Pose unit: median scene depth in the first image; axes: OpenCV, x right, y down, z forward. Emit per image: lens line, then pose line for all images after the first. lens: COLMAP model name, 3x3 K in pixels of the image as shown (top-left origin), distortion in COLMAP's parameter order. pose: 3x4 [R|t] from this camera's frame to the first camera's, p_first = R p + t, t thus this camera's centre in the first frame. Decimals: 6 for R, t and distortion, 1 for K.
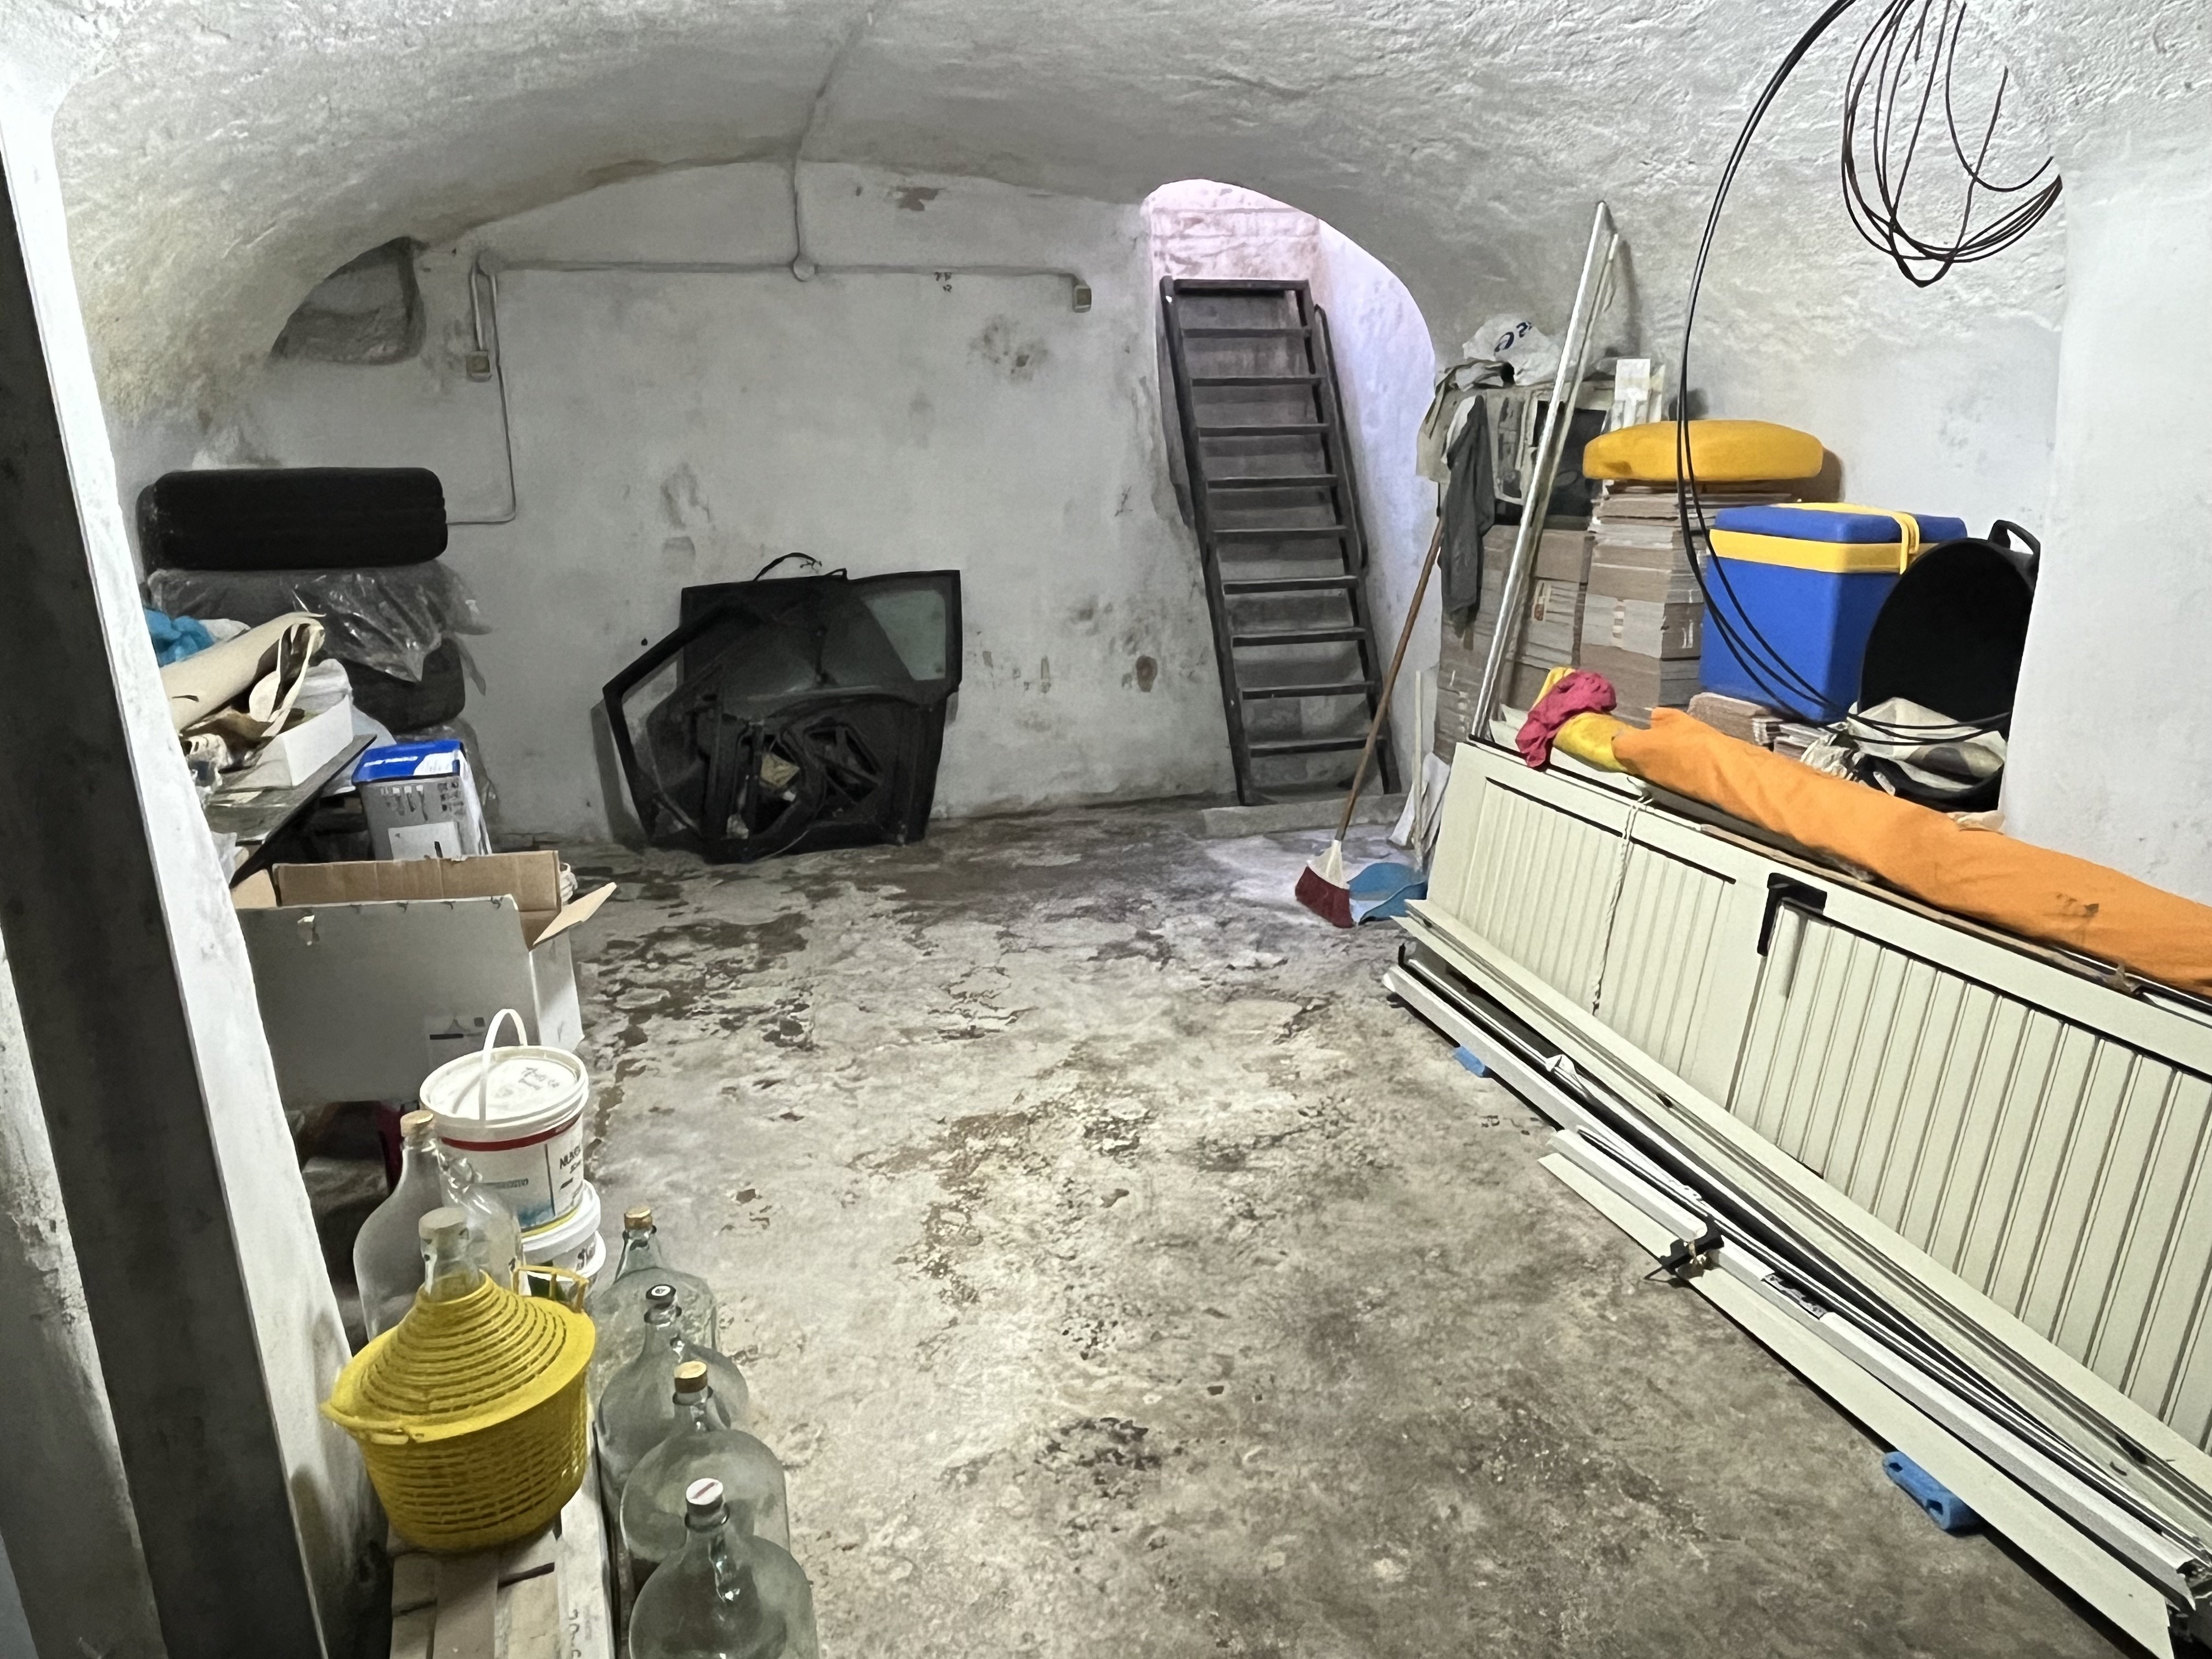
lens RADIAL K [[1498.1, 0, 1108.0], [0, 1498.1, 827.0], [0, 0, 1]] dist [-0.000845, -0.000495]
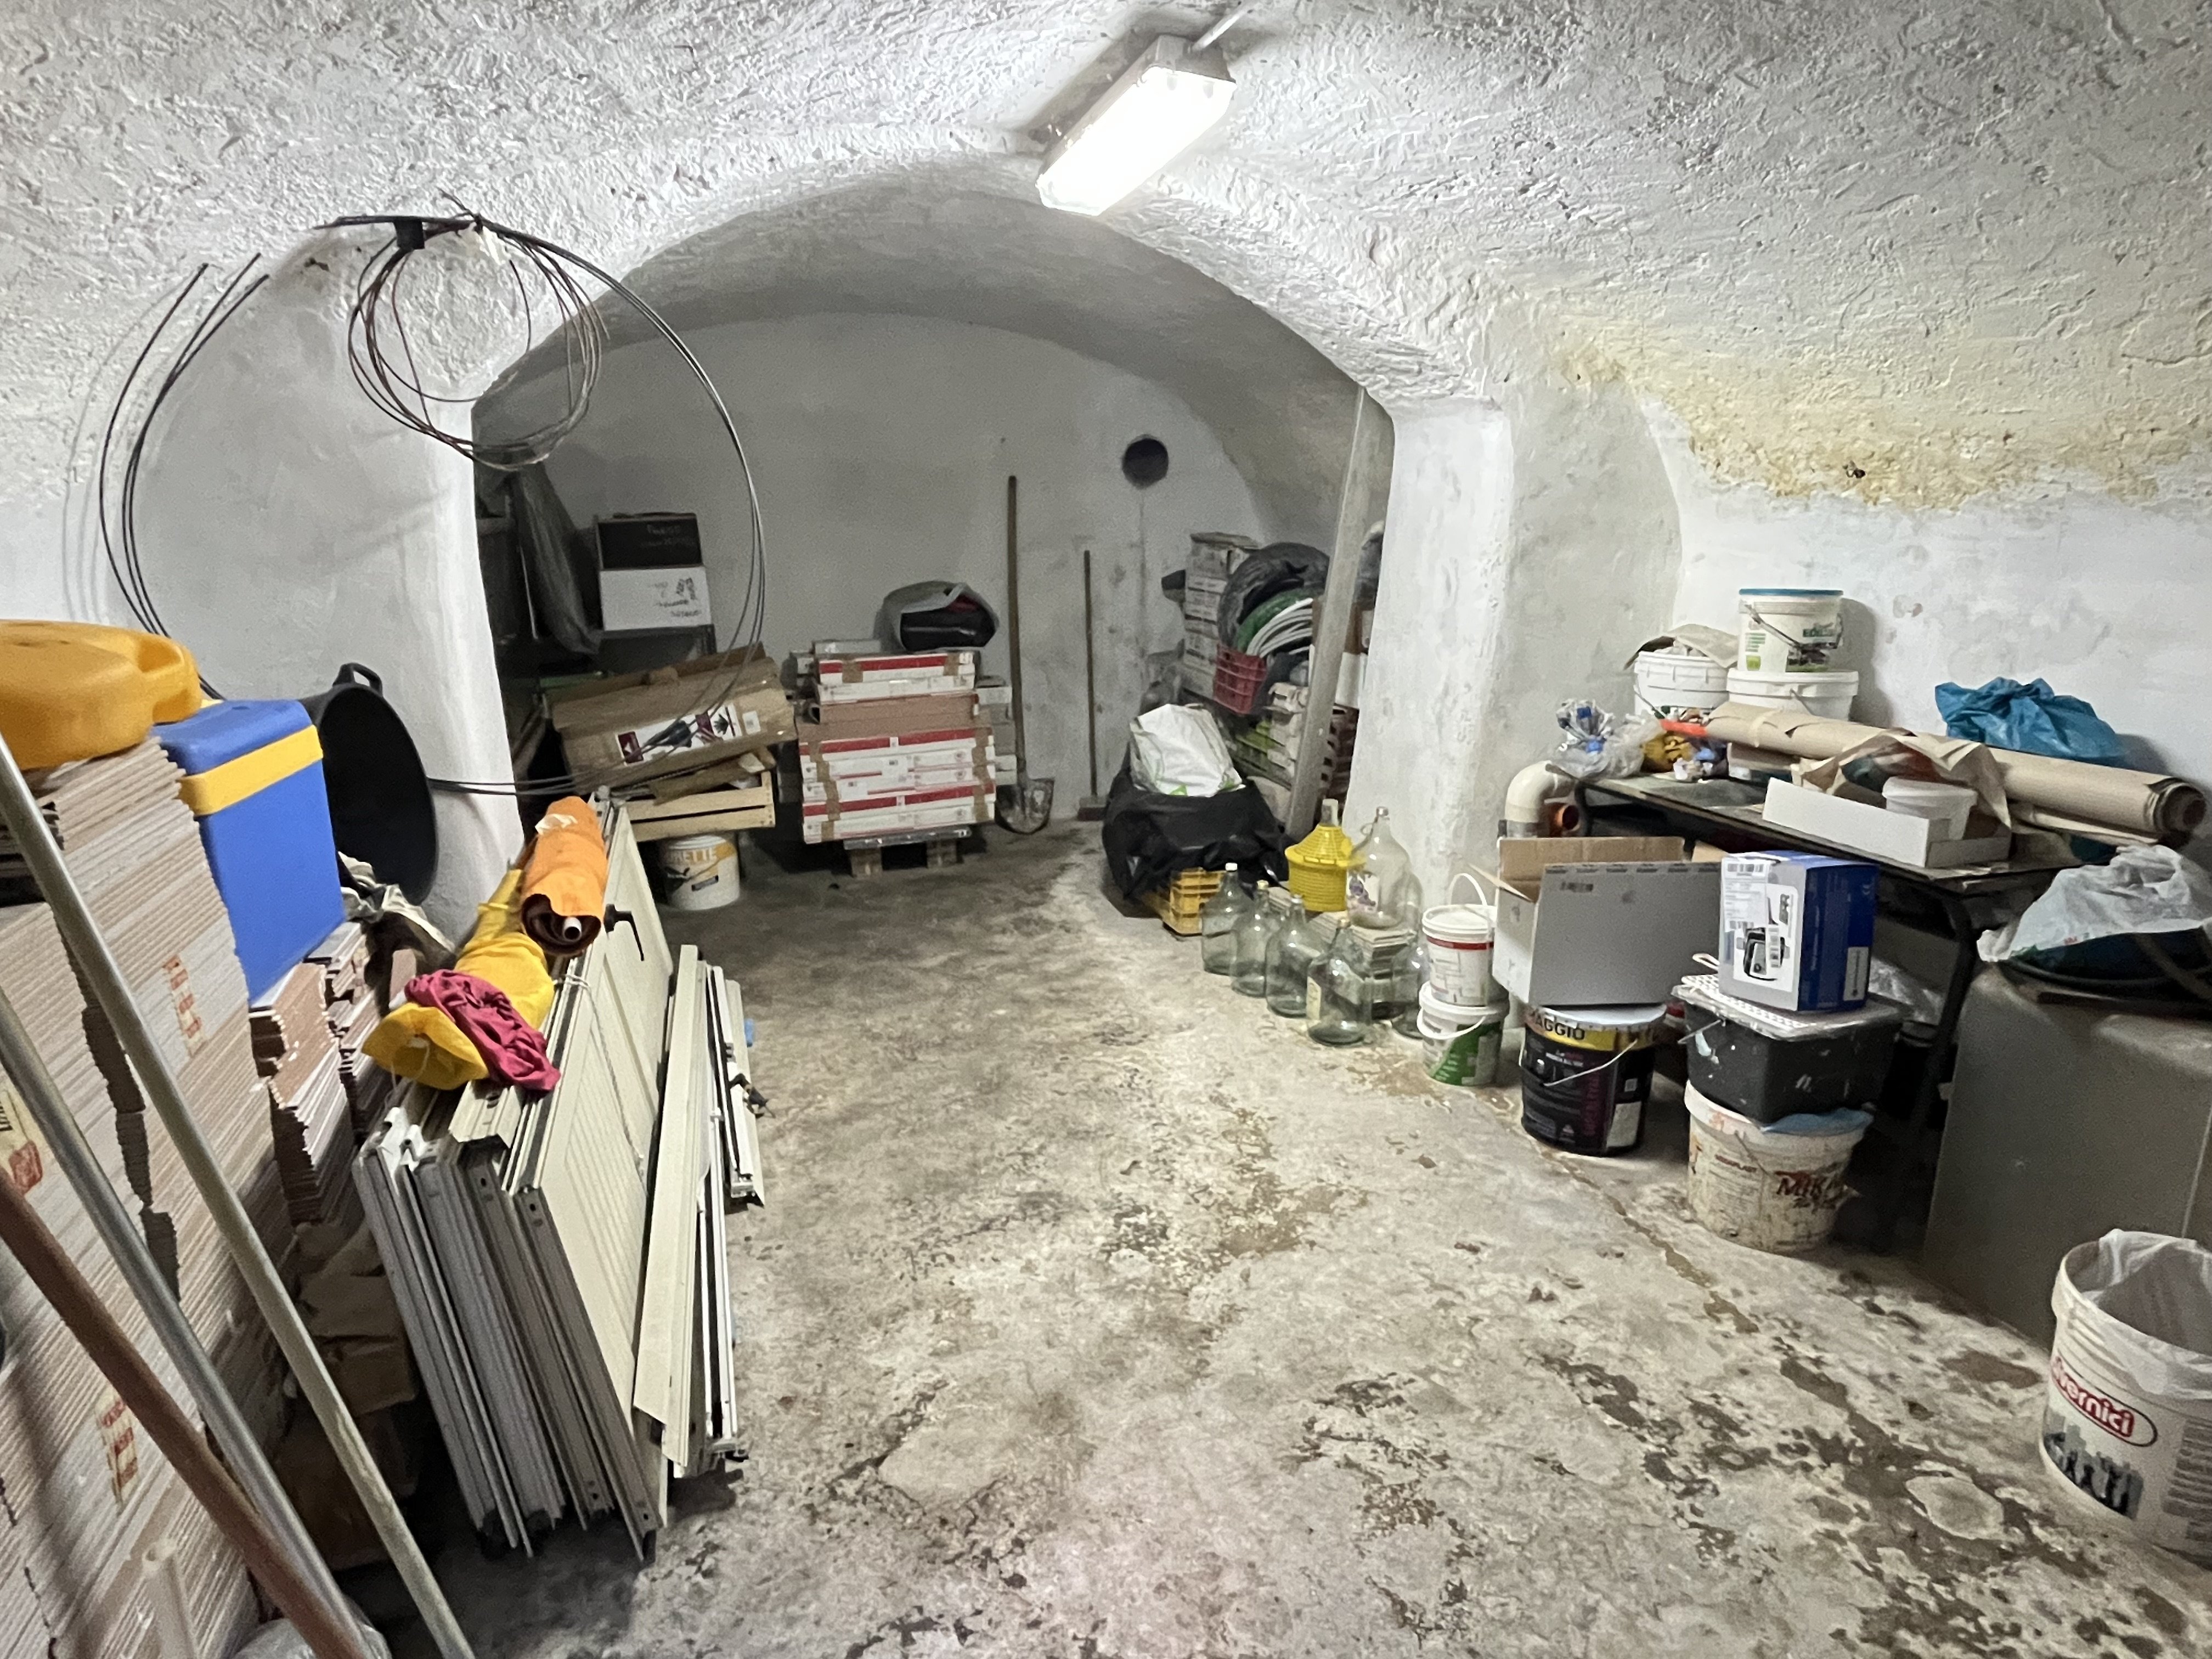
lens RADIAL K [[1219.3, 0, 1107.8], [0, 1219.3, 832.0], [0, 0, 1]] dist [0.001126, 0.000058]
pose [[-0.998552, 0.036649, -0.039369, 0.047260], [0.012015, 0.865424, 0.500896, -0.446232], [0.052429, 0.499698, -0.864612, 1.533611]]
